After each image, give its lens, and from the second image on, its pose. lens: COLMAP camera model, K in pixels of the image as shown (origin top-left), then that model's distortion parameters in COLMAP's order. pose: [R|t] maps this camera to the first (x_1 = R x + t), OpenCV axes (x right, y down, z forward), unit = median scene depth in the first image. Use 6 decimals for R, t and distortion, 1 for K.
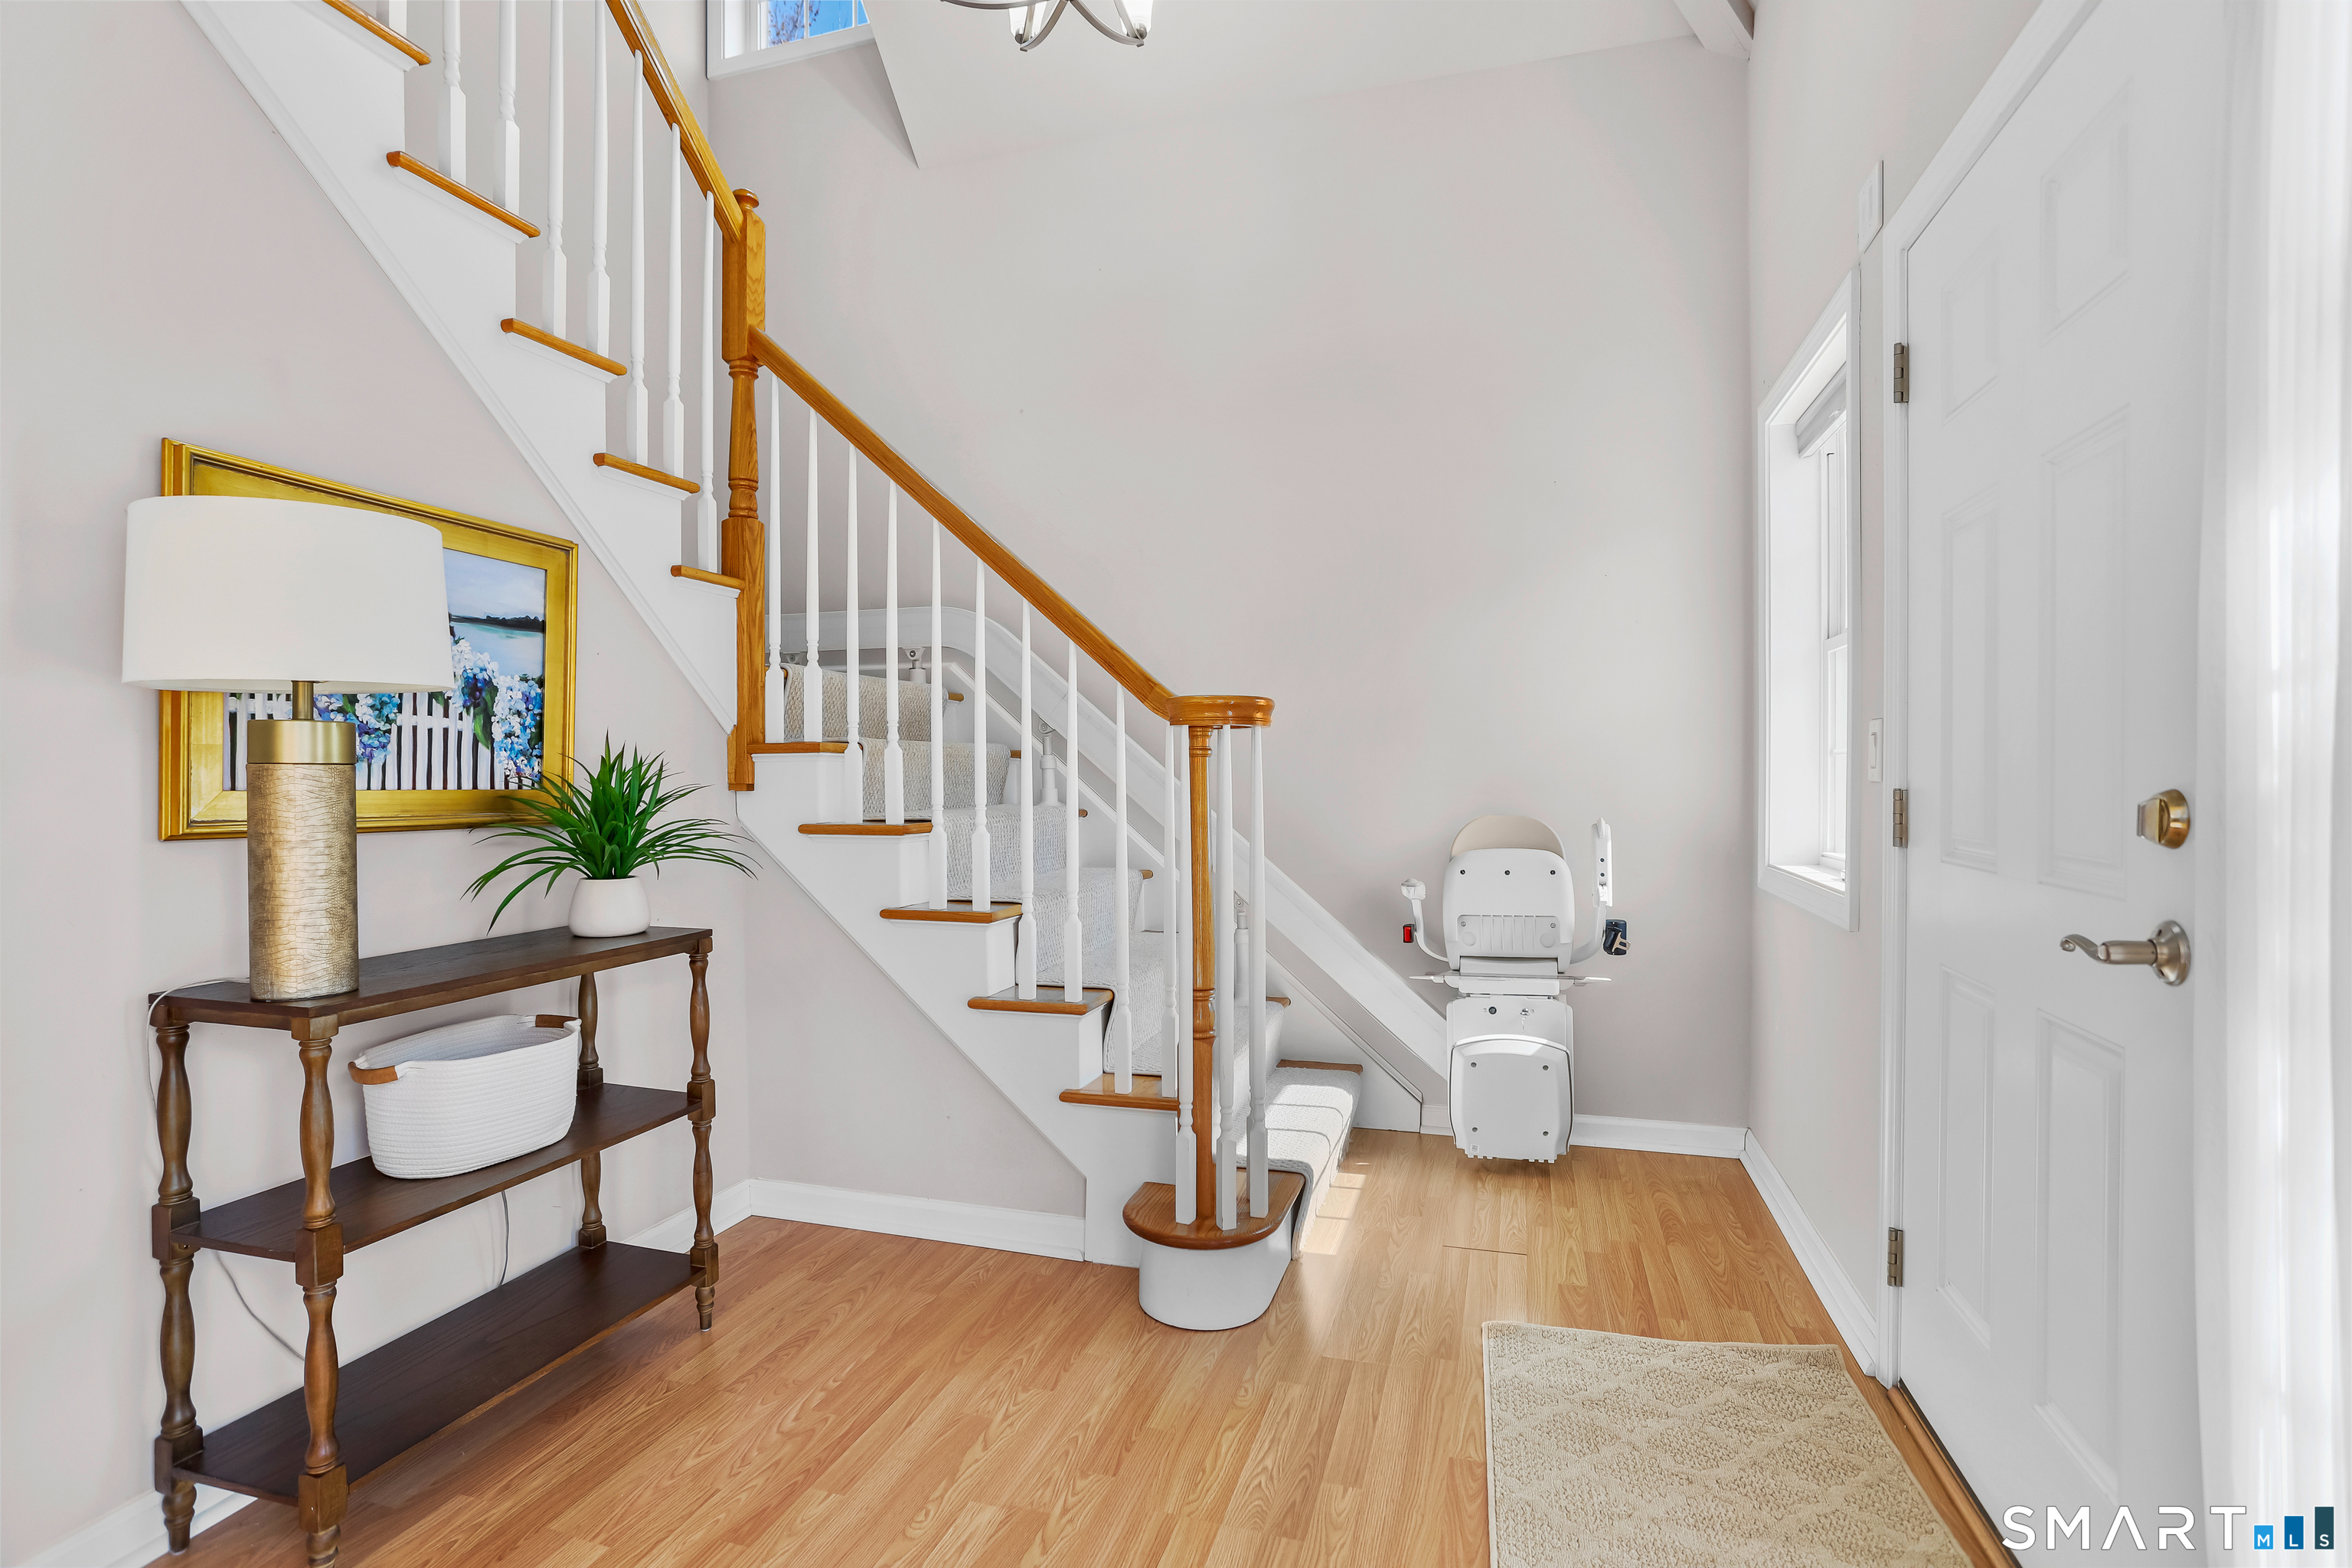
lens RADIAL K [[1142.9, 0, 1172.4], [0, 1142.9, 777.5], [0, 0, 1]] dist [-0.025837, 0.005155]
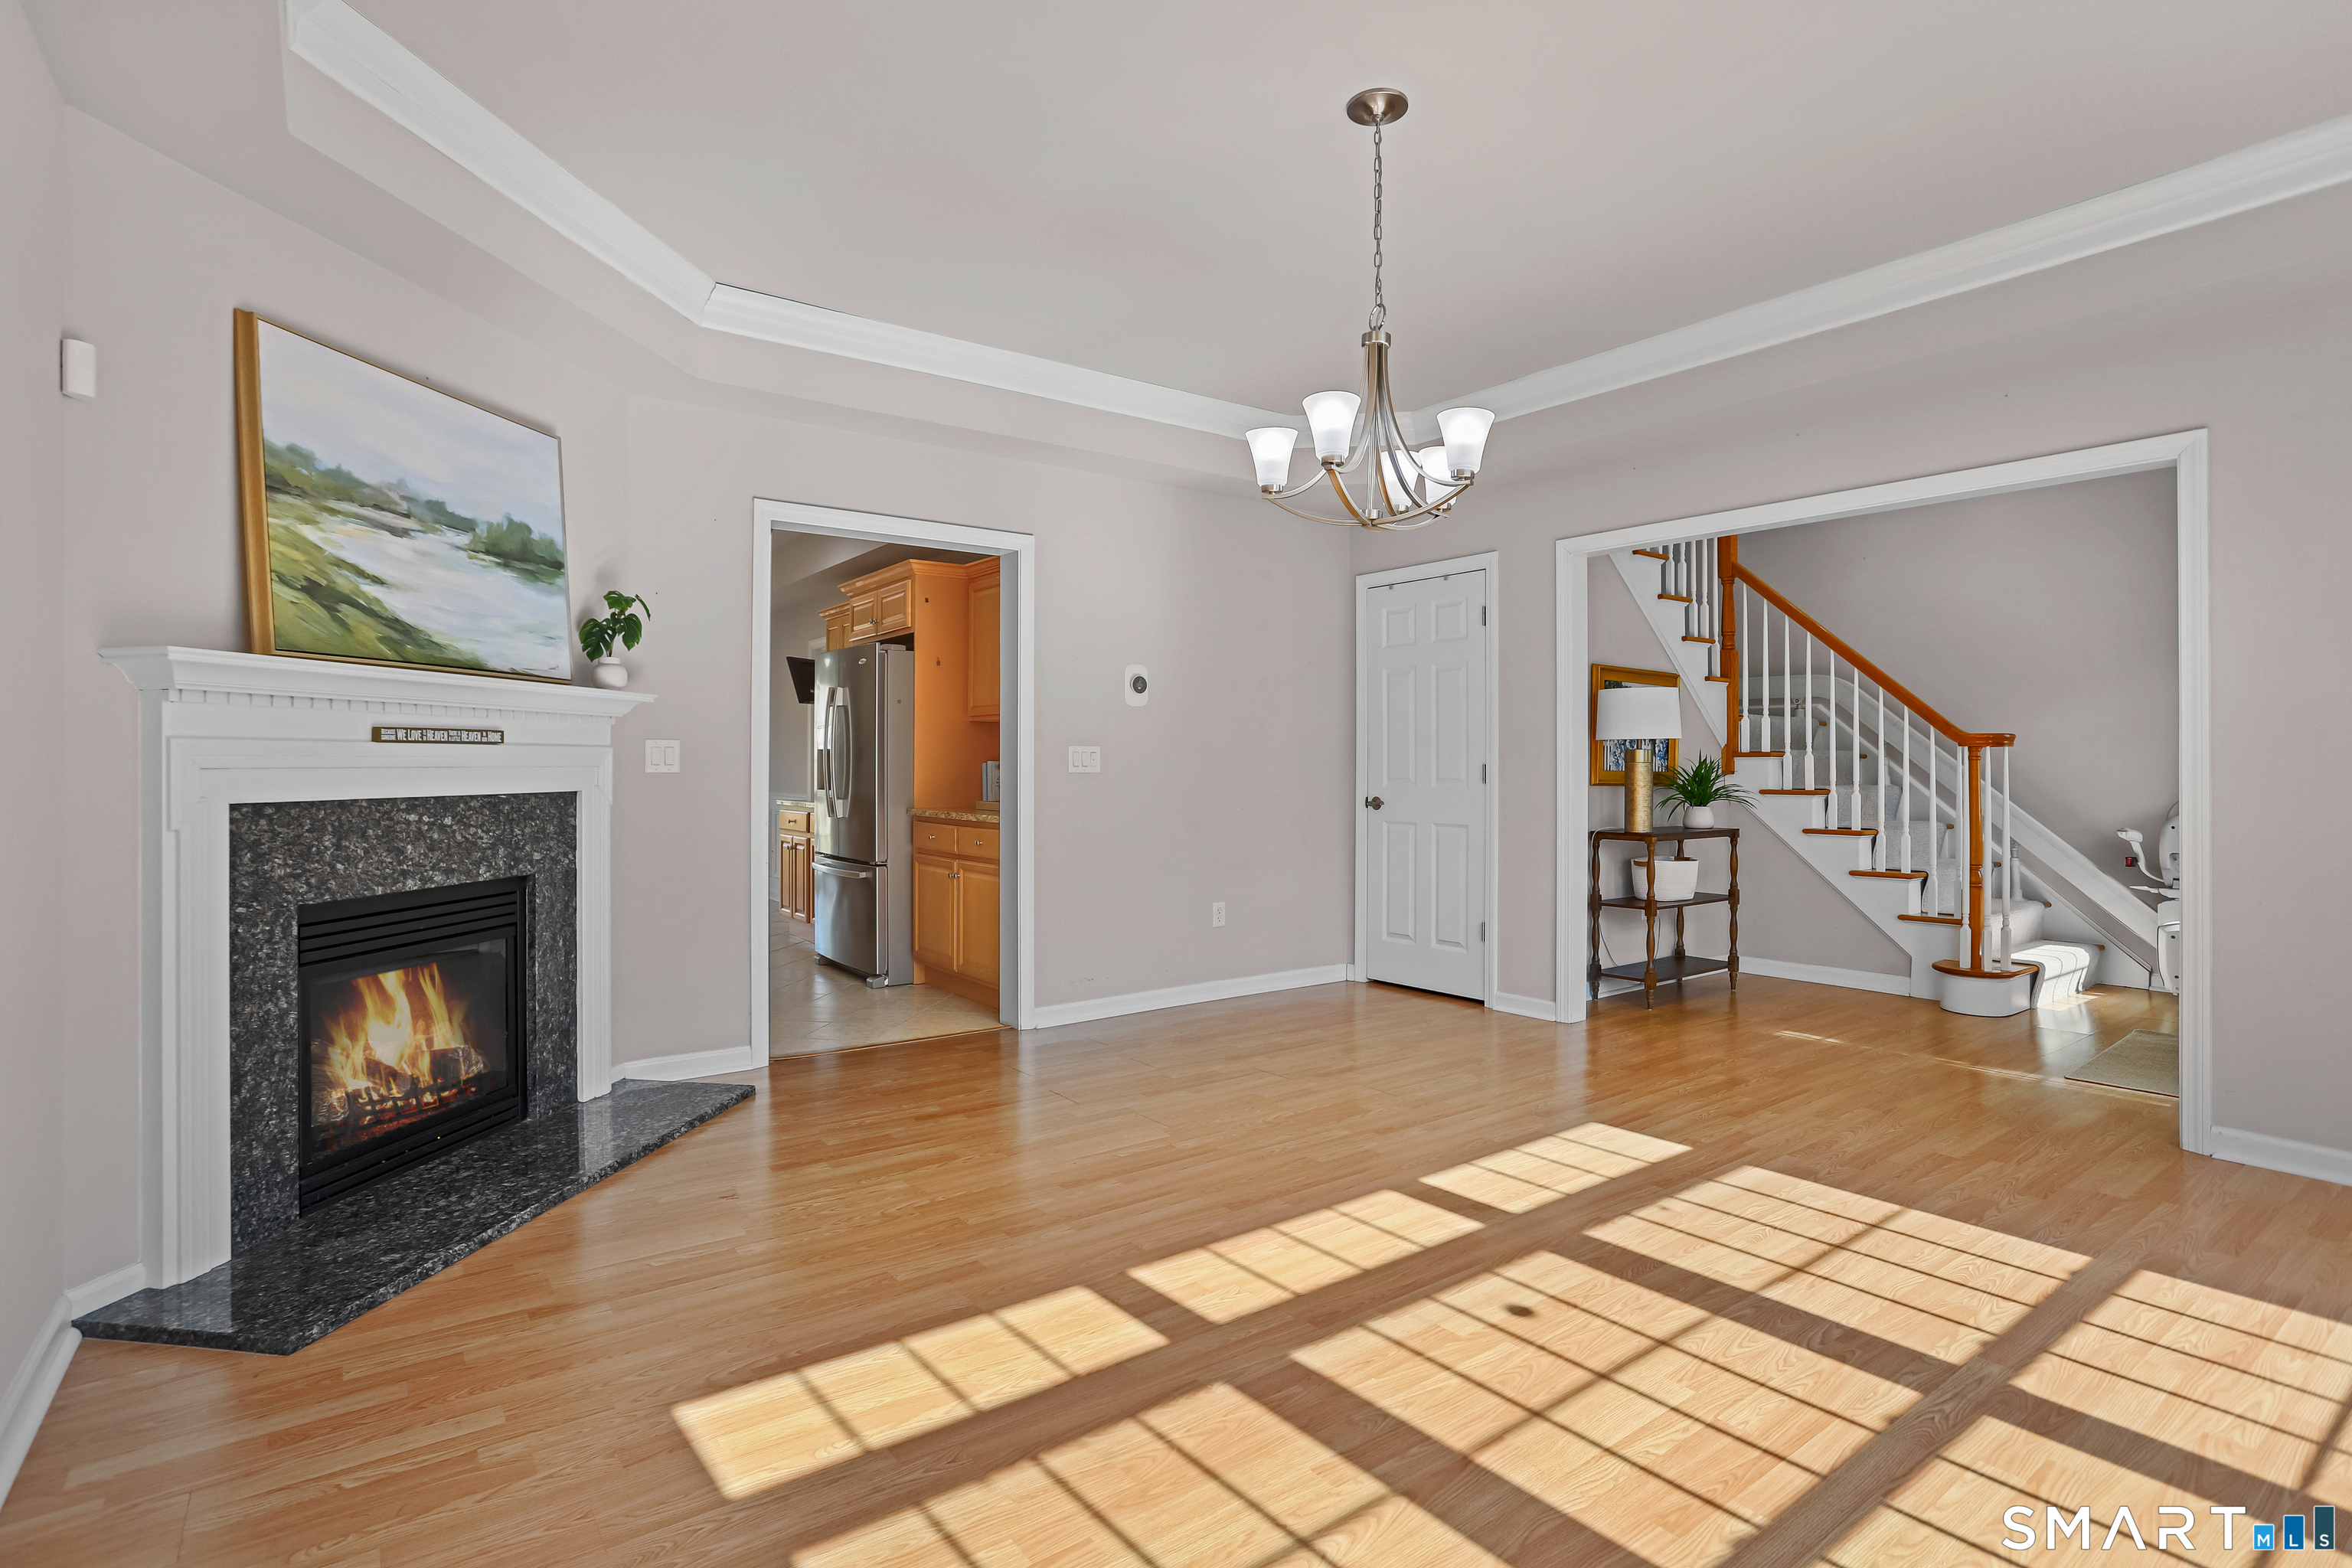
lens RADIAL K [[1142.9, 0, 1167.5], [0, 1142.9, 768.2], [0, 0, 1]] dist [-0.025837, 0.005155]
pose [[0.807253, 0.005527, -0.590180, 0.045493], [-0.005203, 0.999984, 0.002248, 0.001242], [0.590183, 0.001256, 0.807268, -1.480544]]
